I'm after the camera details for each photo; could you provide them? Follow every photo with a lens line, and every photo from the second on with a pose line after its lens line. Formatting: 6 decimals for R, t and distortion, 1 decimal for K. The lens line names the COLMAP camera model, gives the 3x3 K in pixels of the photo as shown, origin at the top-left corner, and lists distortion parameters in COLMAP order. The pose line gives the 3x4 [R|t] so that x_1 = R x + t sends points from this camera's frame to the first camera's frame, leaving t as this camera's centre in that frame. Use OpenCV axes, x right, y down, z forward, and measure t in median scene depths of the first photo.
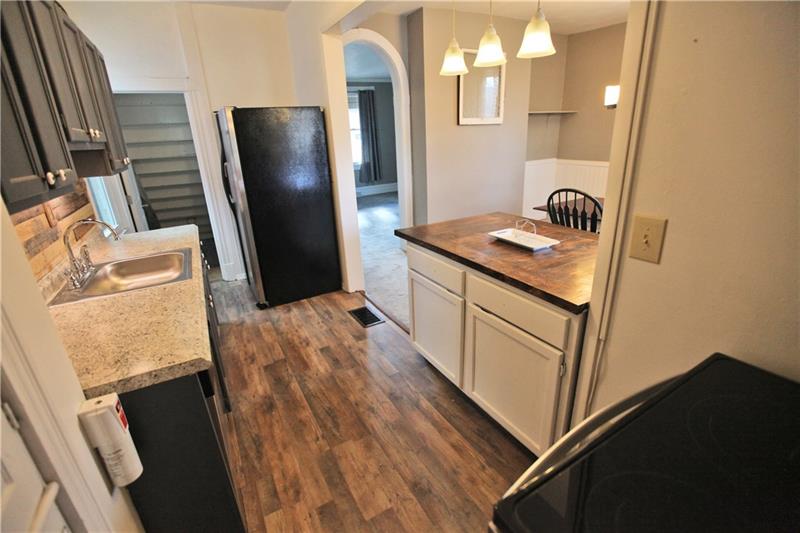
lens RADIAL K [[363.9, 0, 395.5], [0, 363.9, 264.0], [0, 0, 1]] dist [-0.064433, 0.029381]
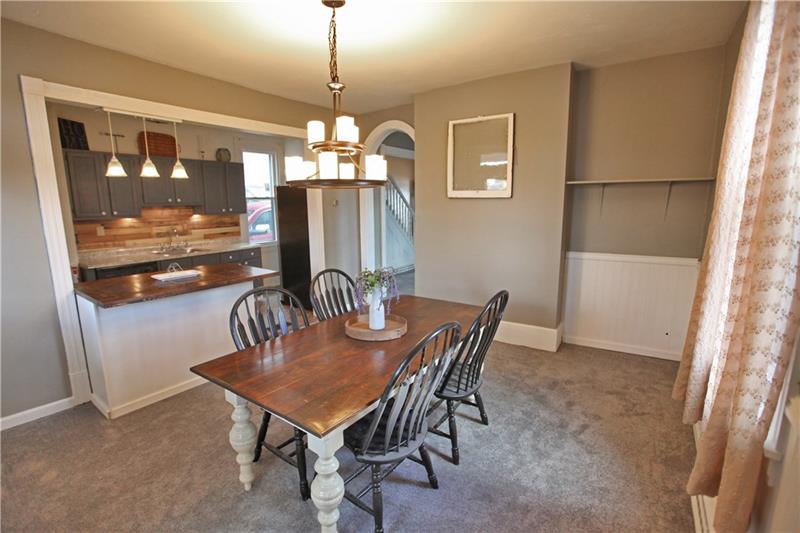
lens RADIAL K [[363.9, 0, 395.5], [0, 363.9, 264.0], [0, 0, 1]] dist [-0.064433, 0.029381]
pose [[0.416717, 0.201992, -0.886311, 1.988414], [-0.319913, 0.945215, 0.065003, -0.498058], [0.850884, 0.256454, 0.458506, 1.035522]]
